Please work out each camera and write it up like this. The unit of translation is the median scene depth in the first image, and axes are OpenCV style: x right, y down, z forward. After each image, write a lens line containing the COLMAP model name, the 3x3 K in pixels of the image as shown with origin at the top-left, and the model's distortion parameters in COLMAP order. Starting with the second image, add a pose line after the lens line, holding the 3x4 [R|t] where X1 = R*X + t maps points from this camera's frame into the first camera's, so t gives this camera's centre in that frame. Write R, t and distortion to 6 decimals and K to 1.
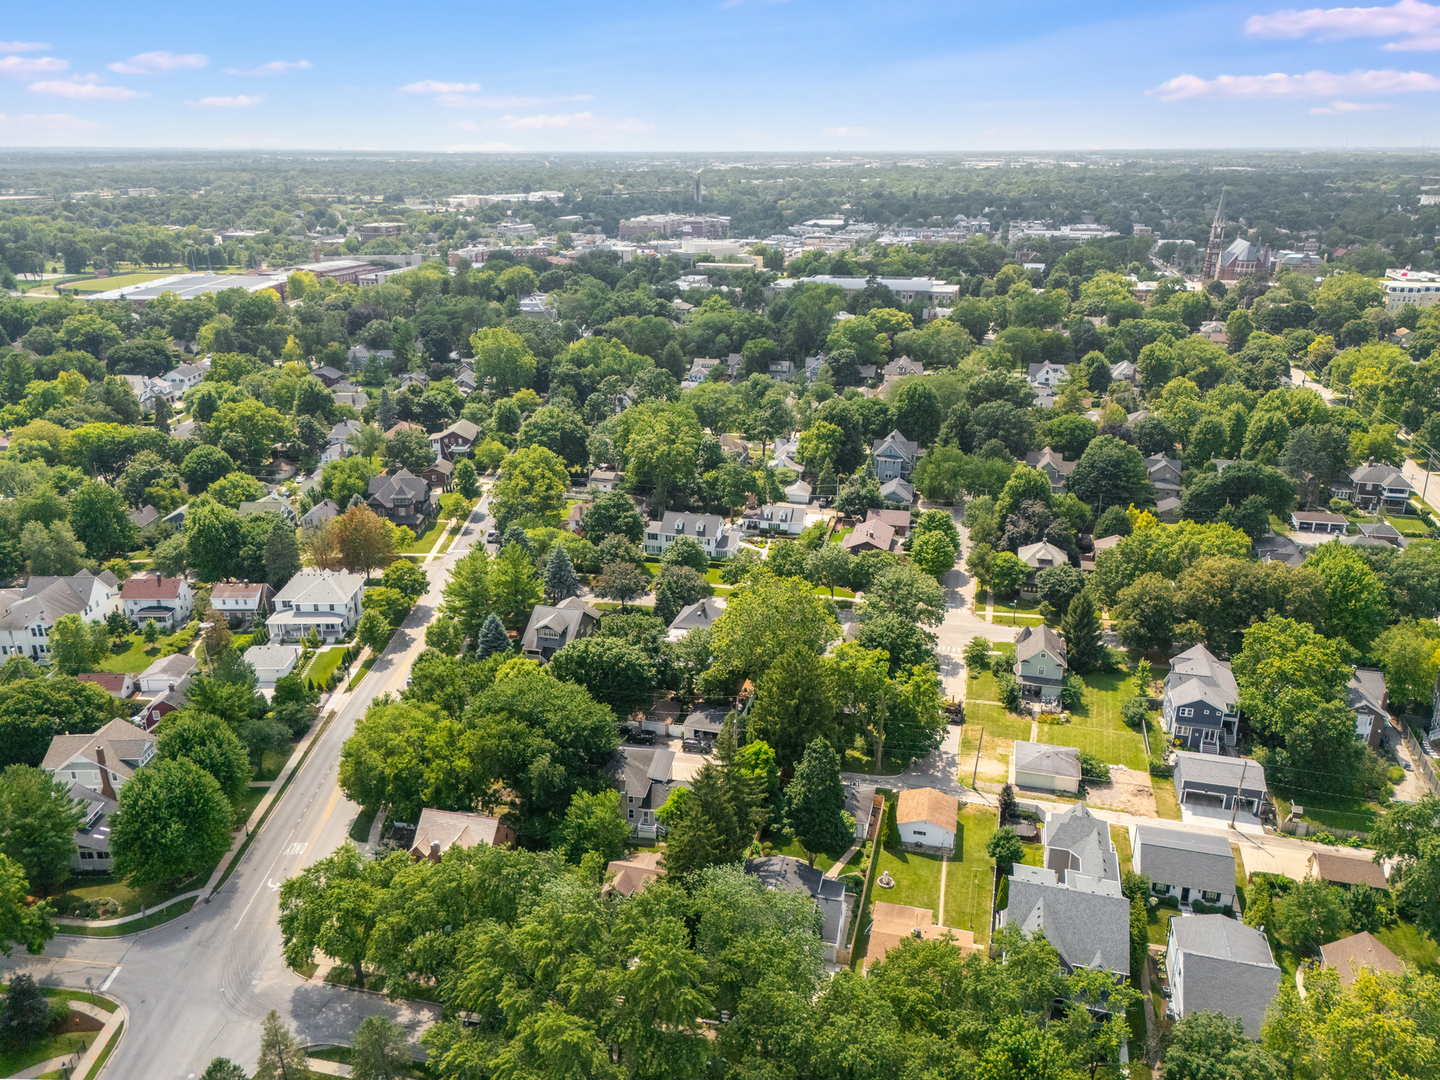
lens RADIAL K [[1088.7, 0, 720.0], [0, 1088.7, 540.0], [0, 0, 1]] dist [0.038043, -0.019121]
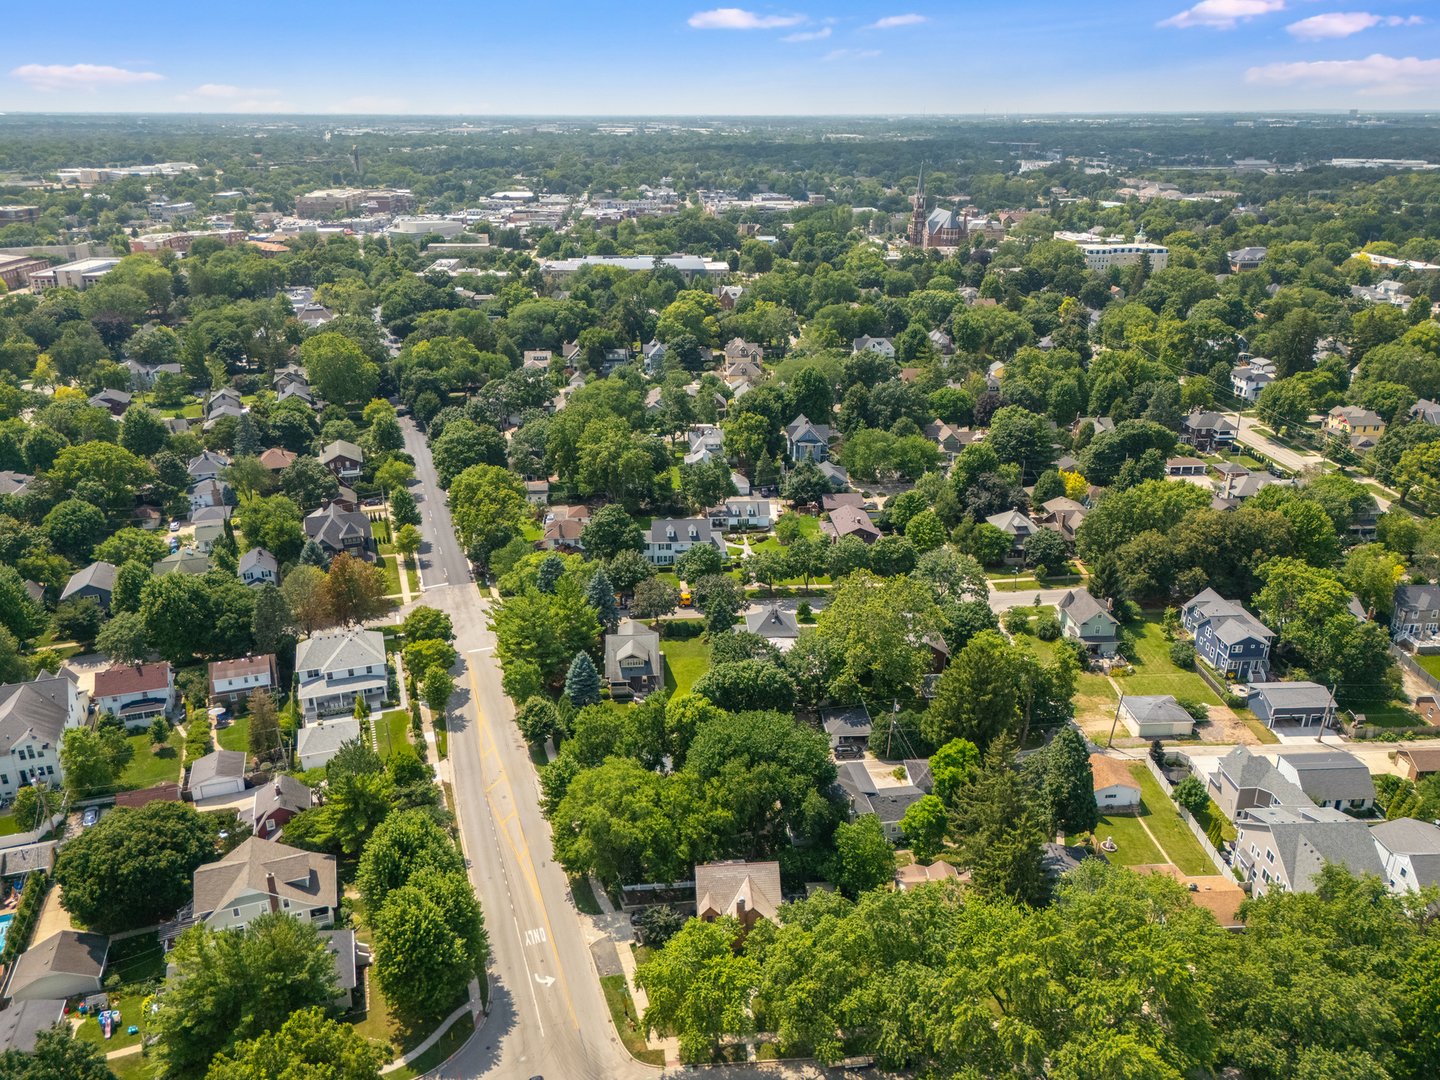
lens RADIAL K [[1088.7, 0, 720.0], [0, 1088.7, 540.0], [0, 0, 1]] dist [0.038043, -0.019121]
pose [[0.946327, -0.116595, 0.301447, -0.372835], [0.107586, 0.993113, 0.046377, -0.060620], [-0.304779, -0.011456, 0.952354, 0.058953]]
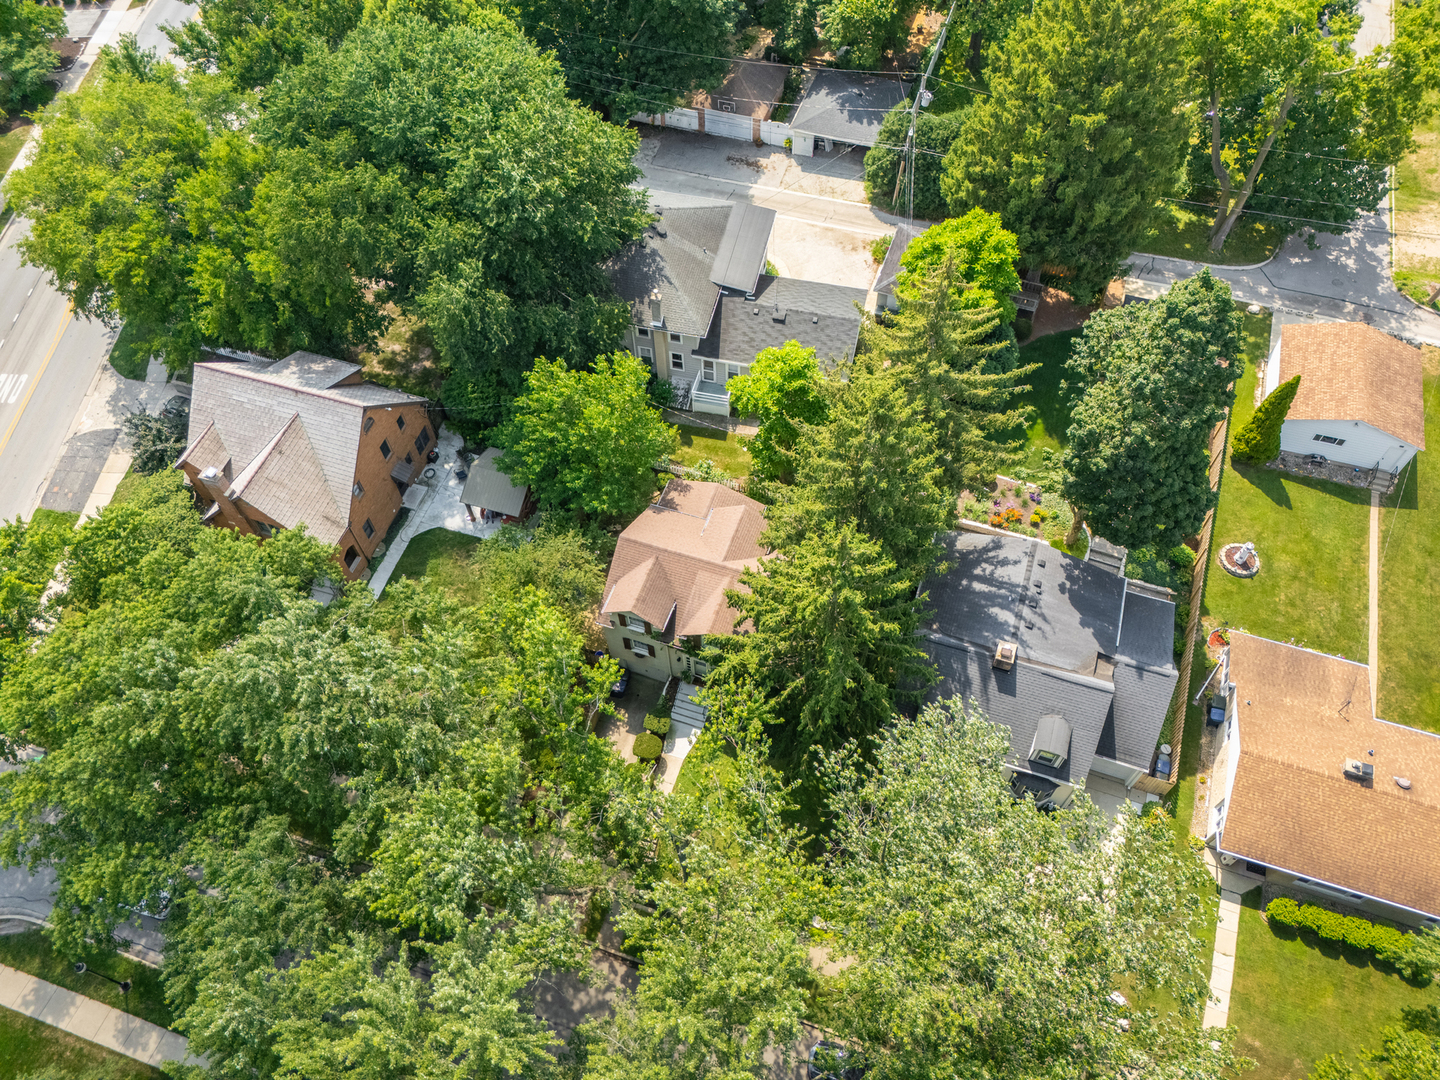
lens RADIAL K [[1068.5, 0, 710.3], [0, 1068.5, 541.8], [0, 0, 1]] dist [0.113000, -0.124256]
pose [[0.996940, 0.053146, -0.057327, -0.028798], [-0.008315, 0.801274, 0.598240, 0.030818], [0.077729, -0.595933, 0.799264, 0.461792]]
